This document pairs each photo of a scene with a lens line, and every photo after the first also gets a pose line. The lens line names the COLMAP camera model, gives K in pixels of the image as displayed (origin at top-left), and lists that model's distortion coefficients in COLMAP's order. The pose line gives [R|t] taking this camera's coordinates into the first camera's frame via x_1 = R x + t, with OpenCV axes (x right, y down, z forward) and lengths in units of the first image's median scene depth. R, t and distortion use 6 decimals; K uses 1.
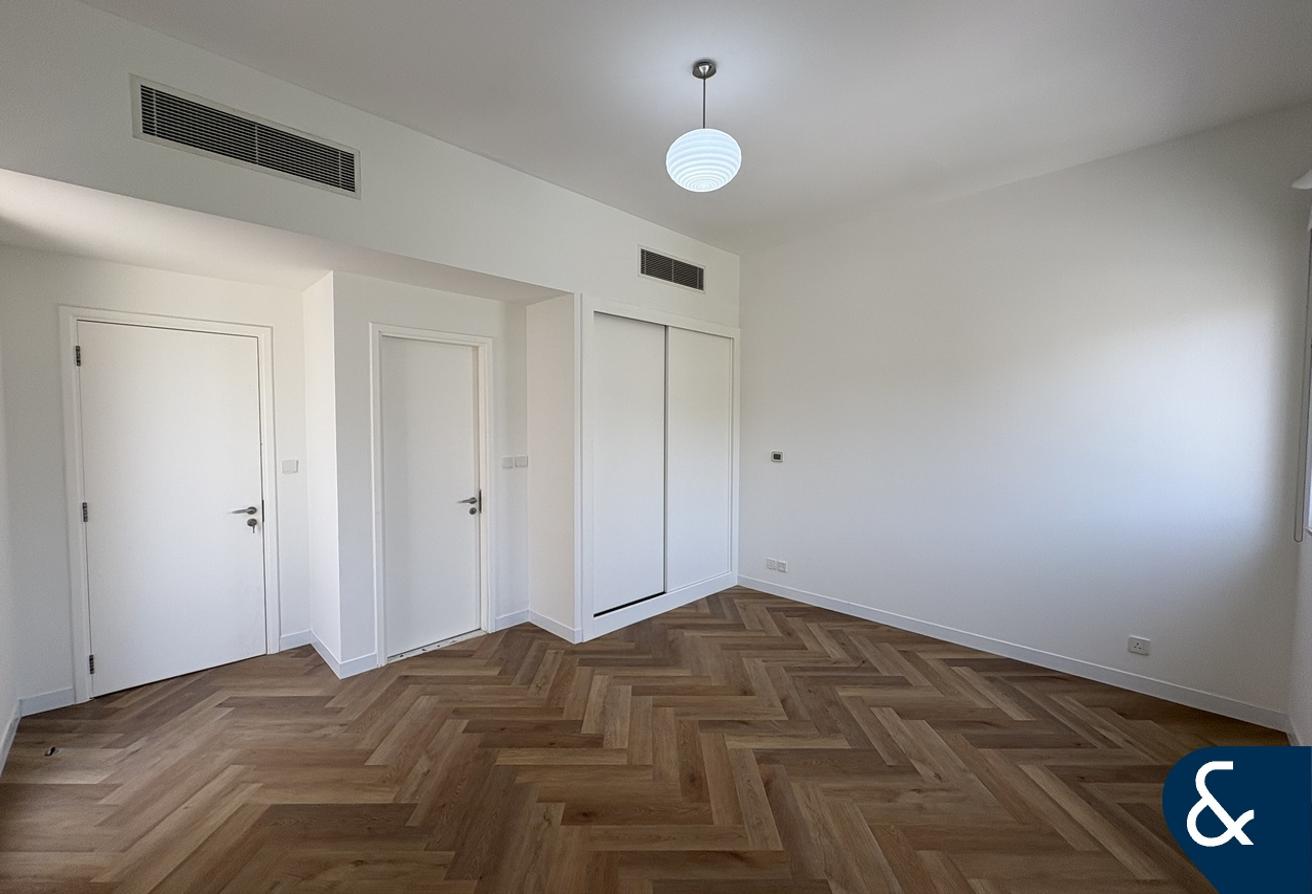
lens RADIAL K [[525.9, 0, 658.5], [0, 525.9, 447.7], [0, 0, 1]] dist [-0.007839, 0.000660]
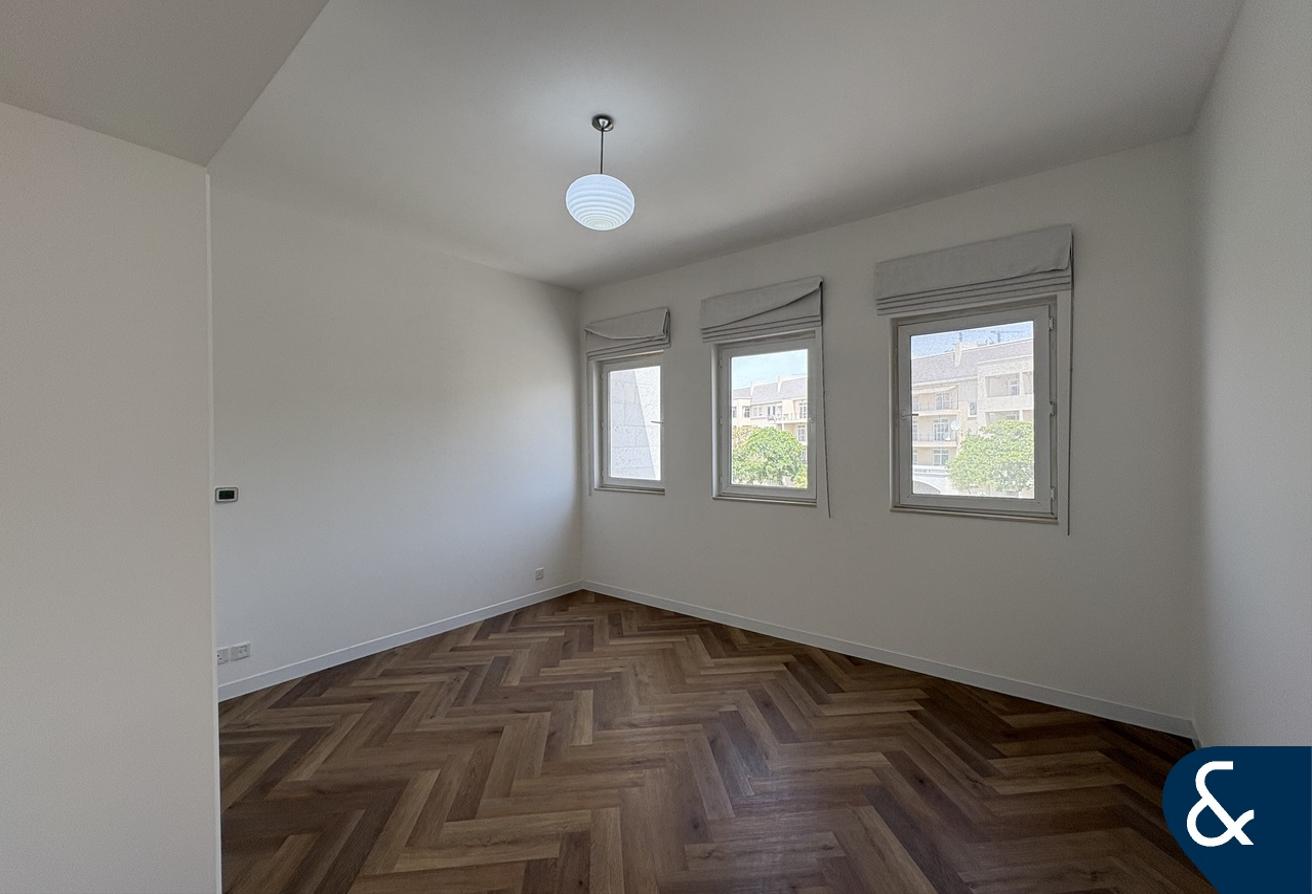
lens RADIAL K [[525.9, 0, 653.5], [0, 525.9, 440.3], [0, 0, 1]] dist [-0.007839, 0.000660]
pose [[-0.107950, -0.002639, 0.994153, -0.704815], [0.061928, 0.998037, 0.009374, -0.035084], [-0.992226, 0.062578, -0.107575, 0.712213]]
